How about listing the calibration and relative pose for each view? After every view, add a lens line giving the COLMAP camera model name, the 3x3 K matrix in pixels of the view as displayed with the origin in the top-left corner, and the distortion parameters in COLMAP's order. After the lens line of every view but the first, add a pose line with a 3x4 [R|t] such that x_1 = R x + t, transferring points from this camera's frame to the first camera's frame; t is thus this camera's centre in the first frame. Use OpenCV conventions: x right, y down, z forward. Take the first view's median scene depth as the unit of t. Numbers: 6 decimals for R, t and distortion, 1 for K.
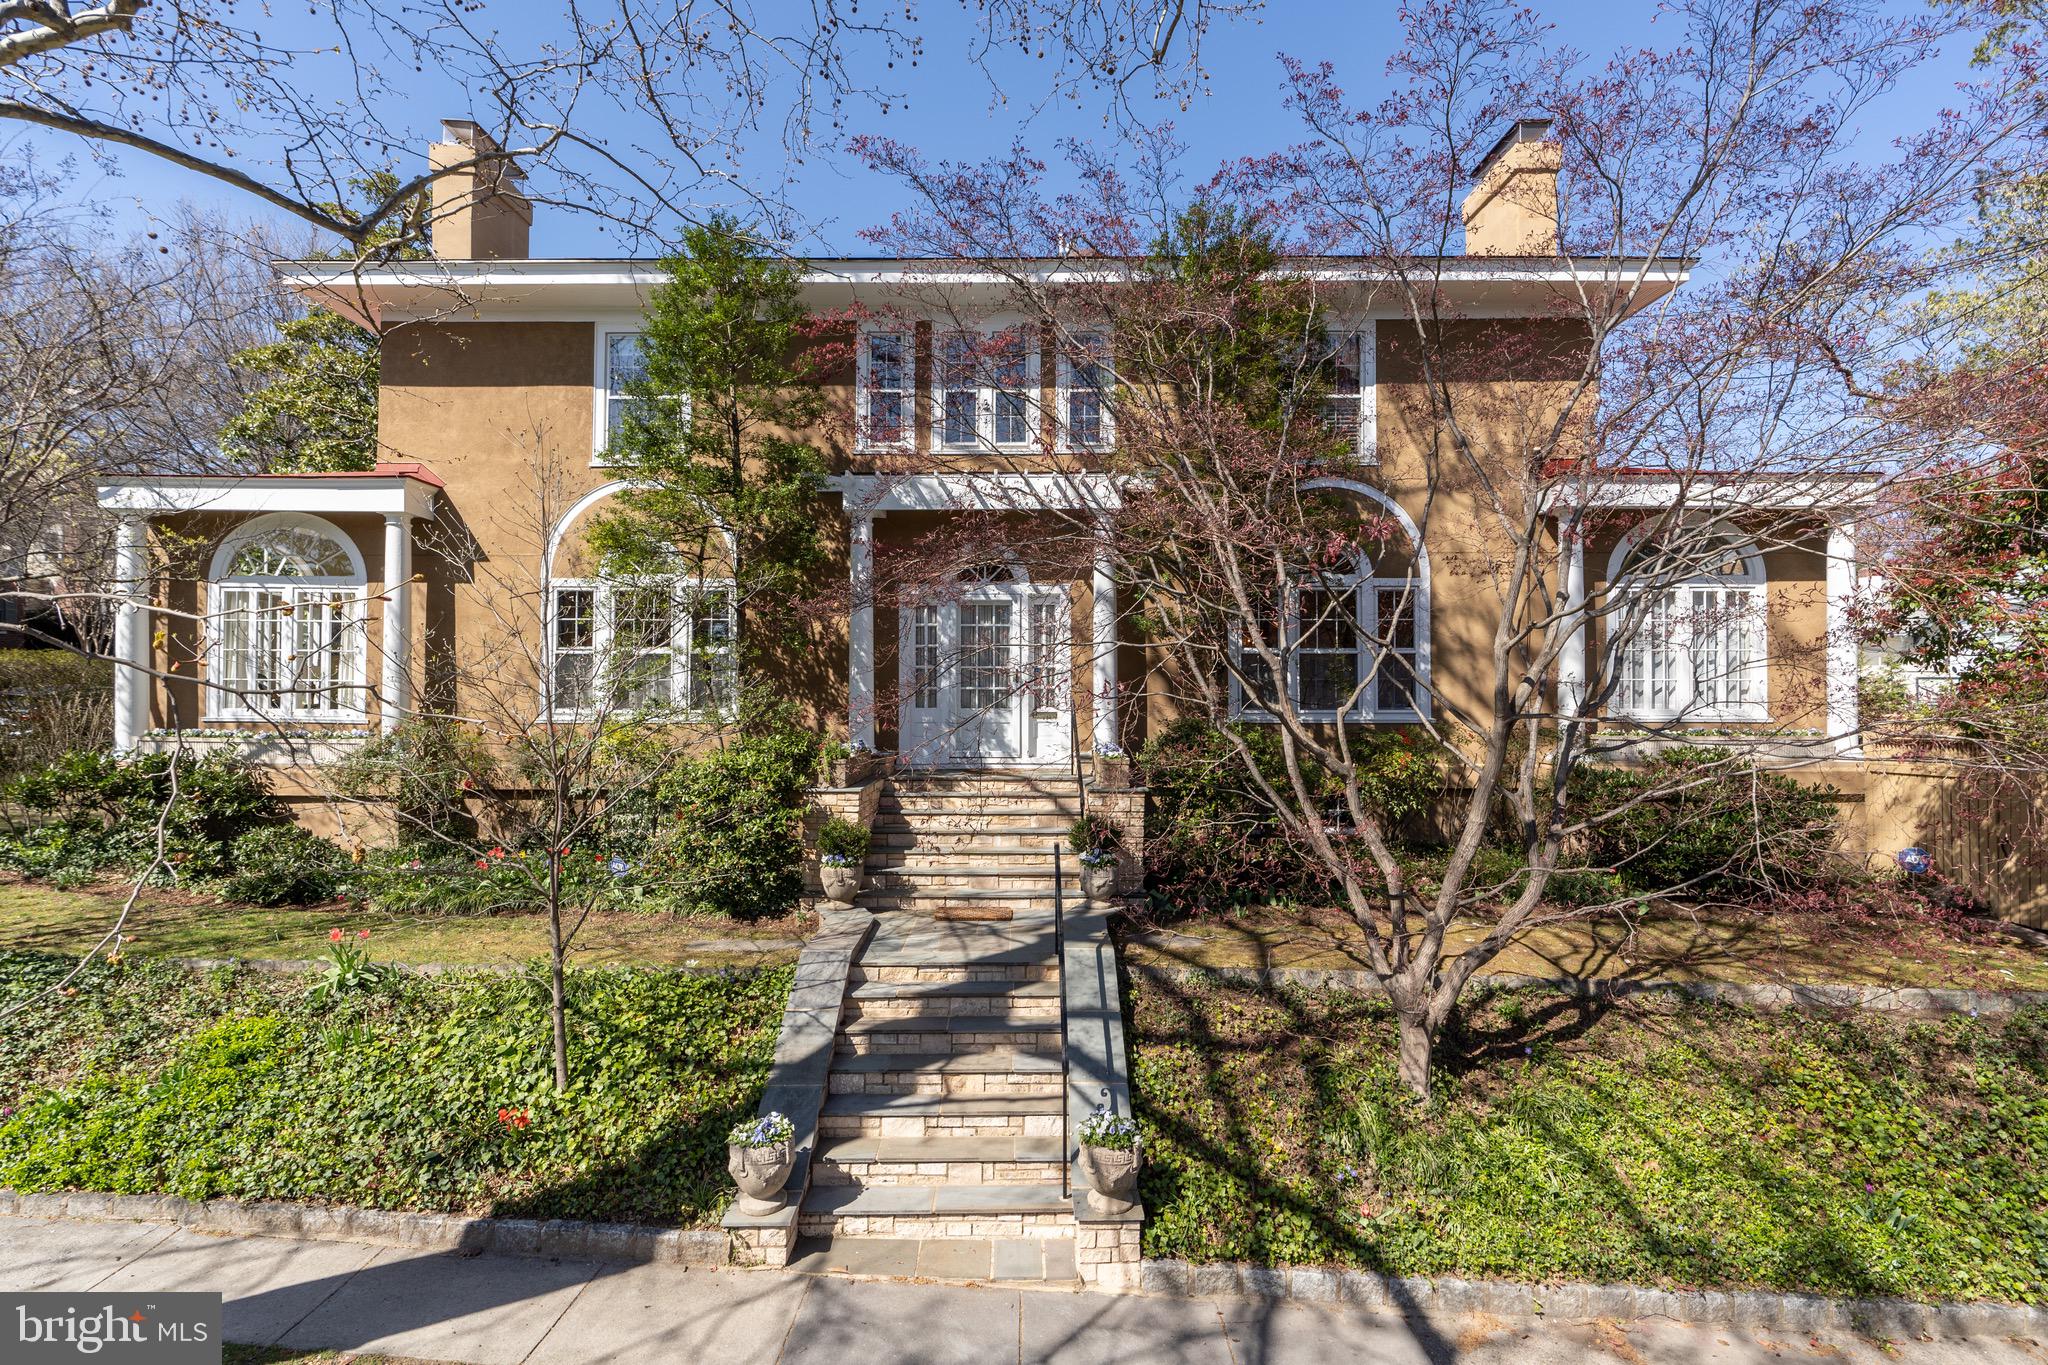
lens RADIAL K [[922.5, 0, 1054.5], [0, 922.5, 683.0], [0, 0, 1]] dist [-0.000527, 0.000014]
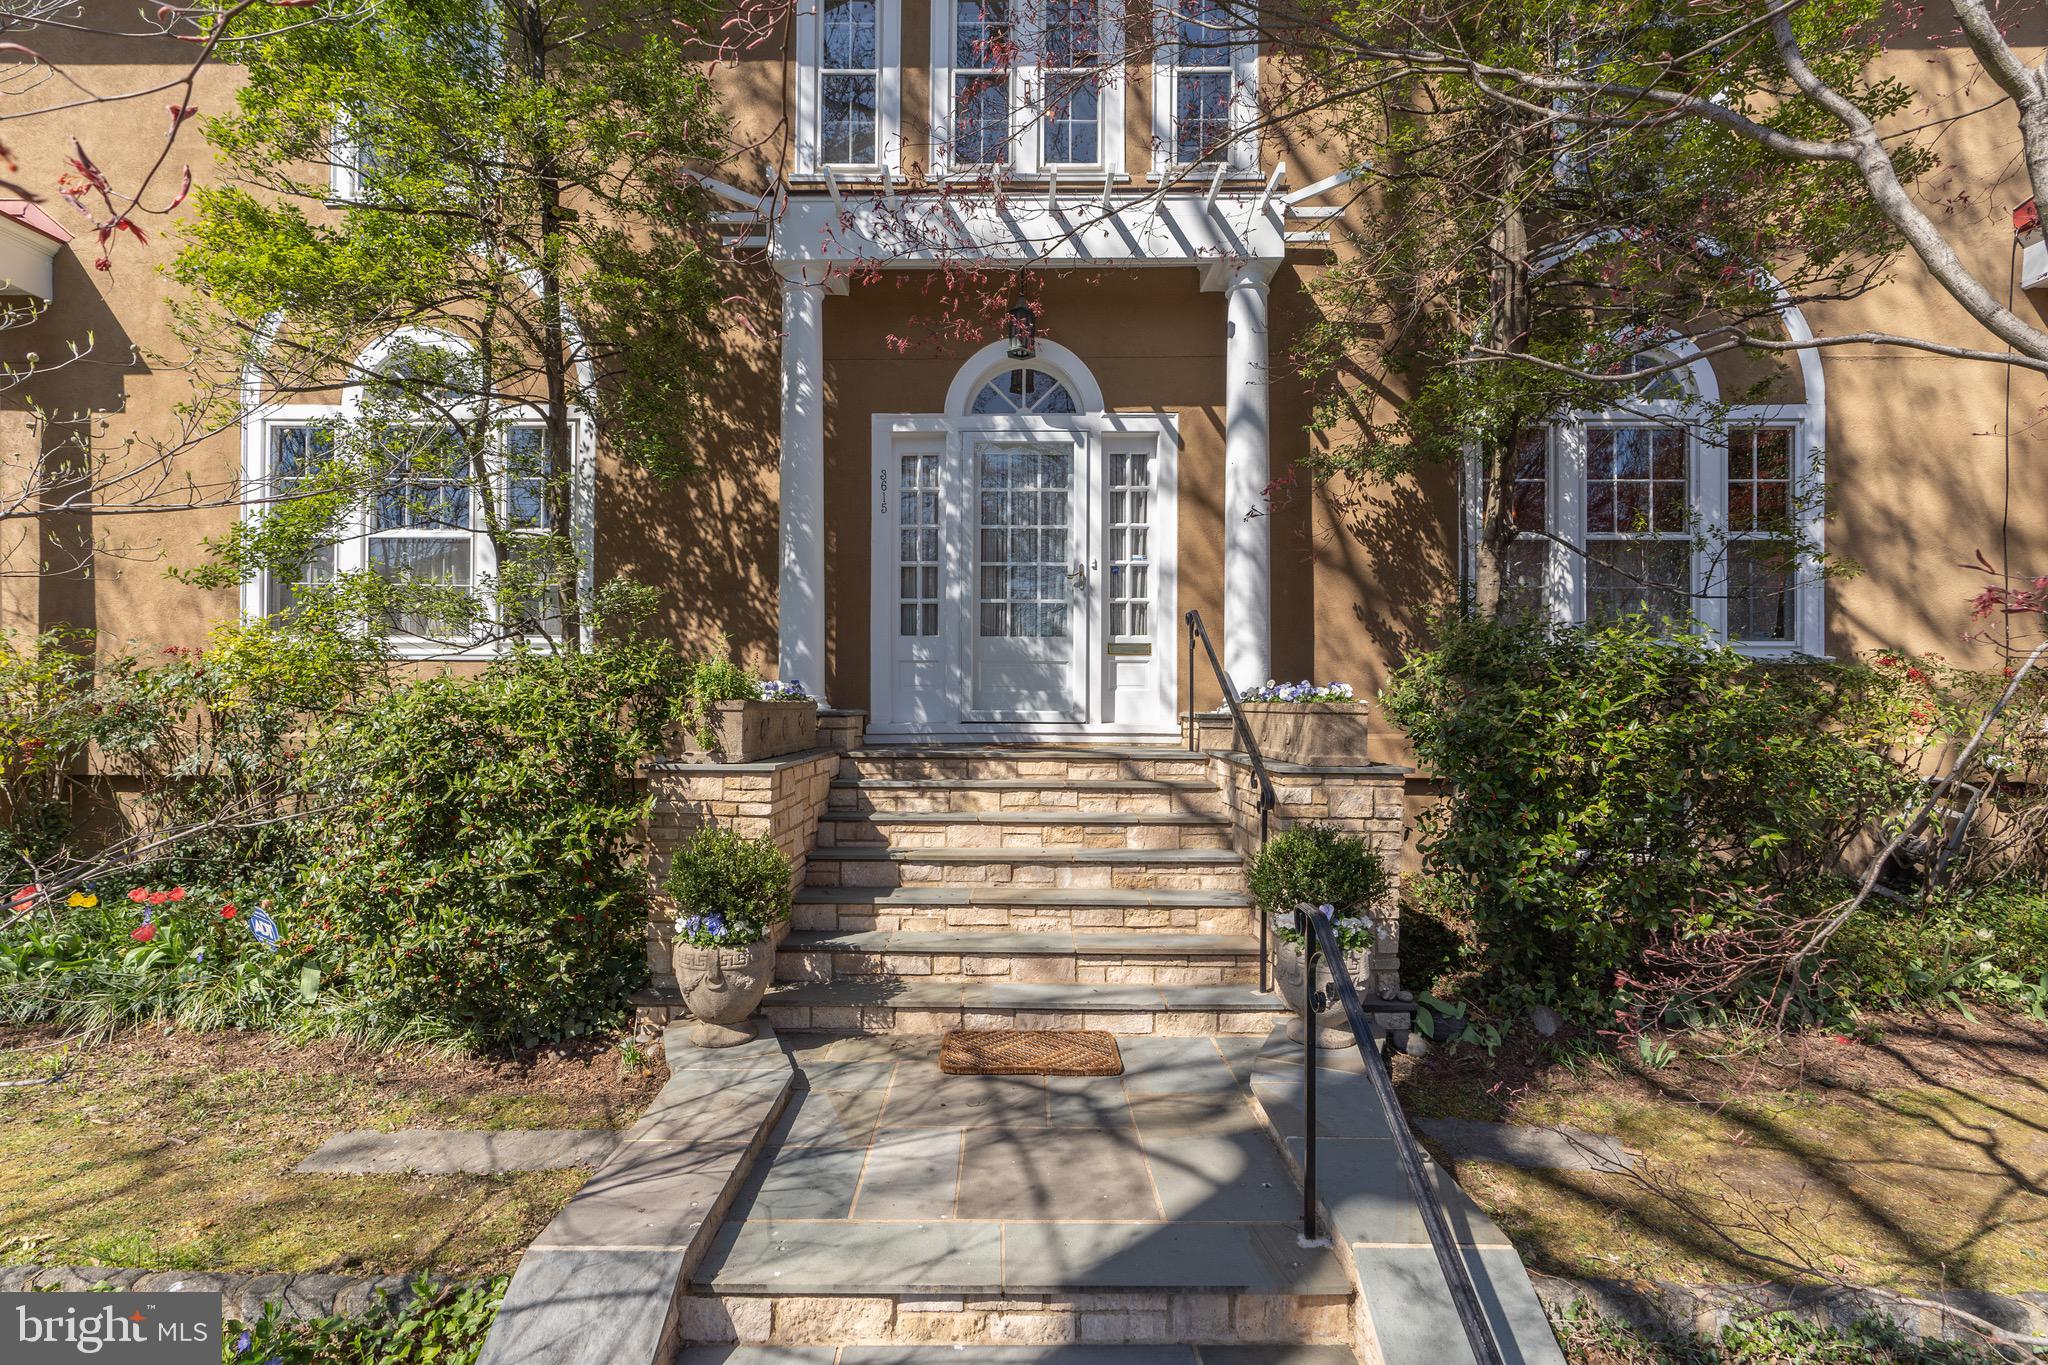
lens RADIAL K [[927.3, 0, 1030.8], [0, 927.3, 727.7], [0, 0, 1]] dist [0.000281, 0.000127]
pose [[0.999771, 0.003254, -0.021139, -0.062834], [-0.002545, 0.999435, 0.033506, 0.066946], [0.021236, -0.033445, 0.999215, 0.454301]]
